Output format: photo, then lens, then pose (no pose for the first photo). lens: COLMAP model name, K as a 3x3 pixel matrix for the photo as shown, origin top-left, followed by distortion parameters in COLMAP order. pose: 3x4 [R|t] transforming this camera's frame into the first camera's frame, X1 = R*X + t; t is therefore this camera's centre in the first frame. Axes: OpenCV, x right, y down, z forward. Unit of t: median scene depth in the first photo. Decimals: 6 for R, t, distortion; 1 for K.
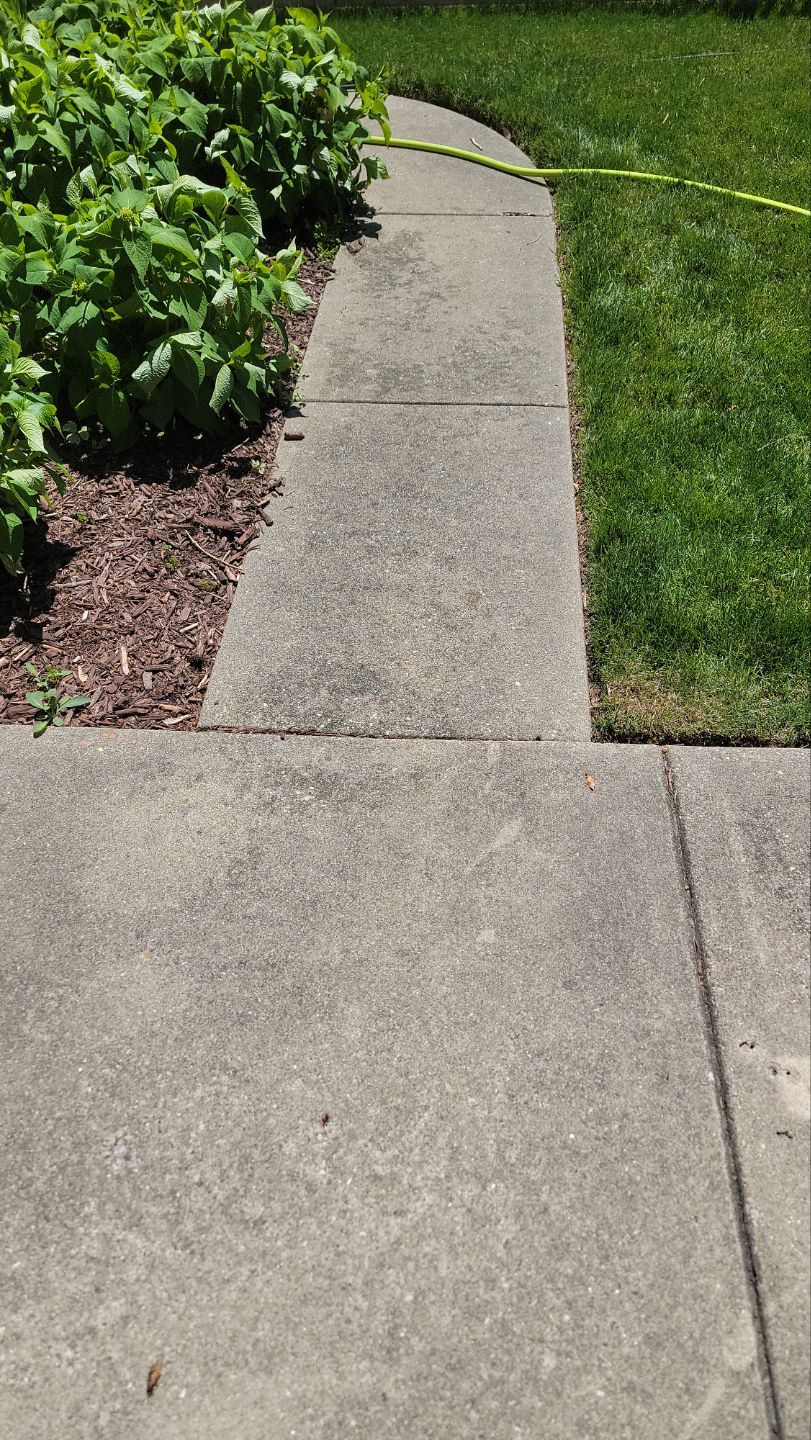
lens RADIAL K [[981.1, 0, 406.9], [0, 981.1, 719.6], [0, 0, 1]] dist [0.044778, -0.010788]
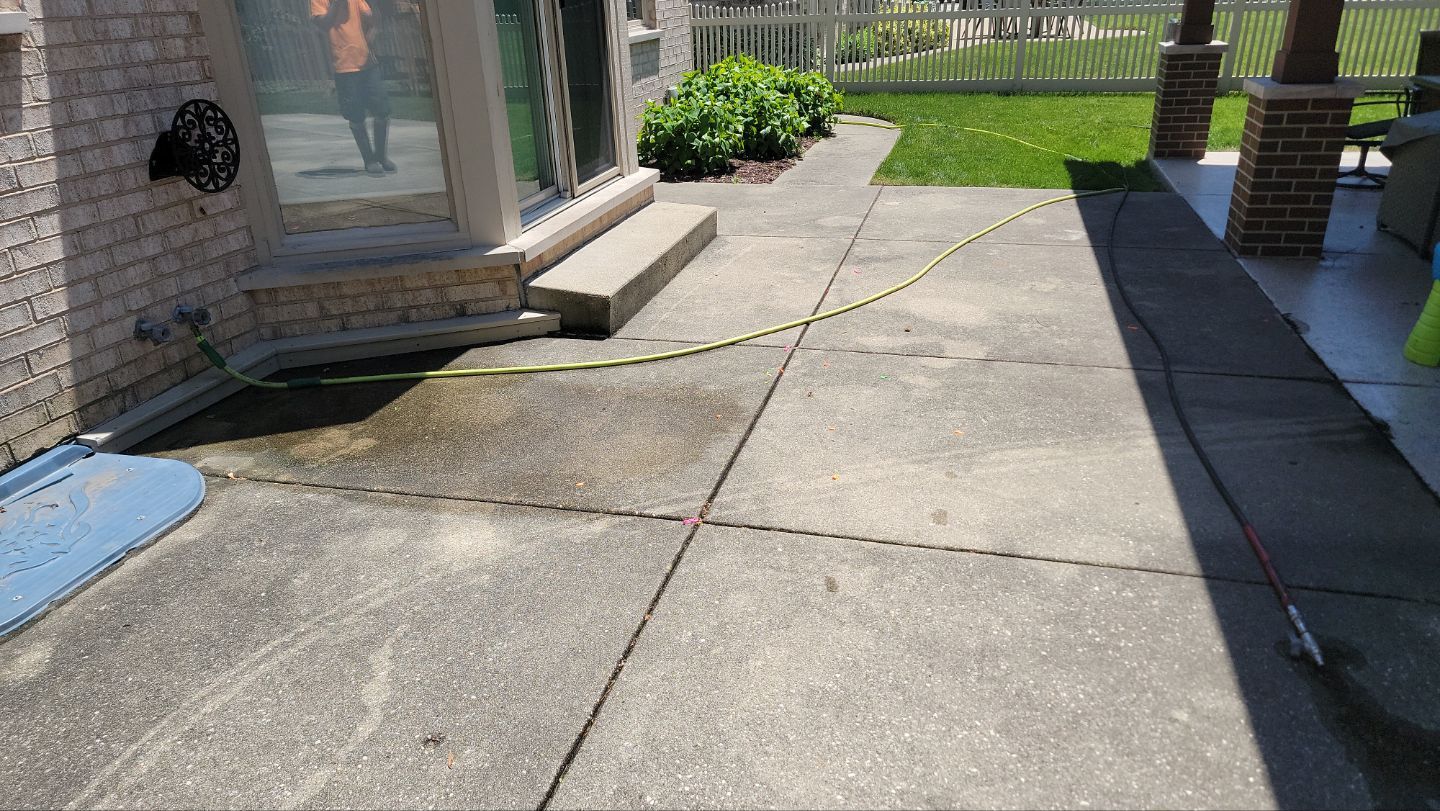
lens RADIAL K [[981.1, 0, 719.4], [0, 981.1, 409.4], [0, 0, 1]] dist [0.044778, -0.010788]
pose [[0.980525, 0.063900, -0.185707, 0.252388], [-0.132299, 0.913756, -0.384117, 1.571659], [0.145146, 0.401206, 0.904415, -1.503468]]
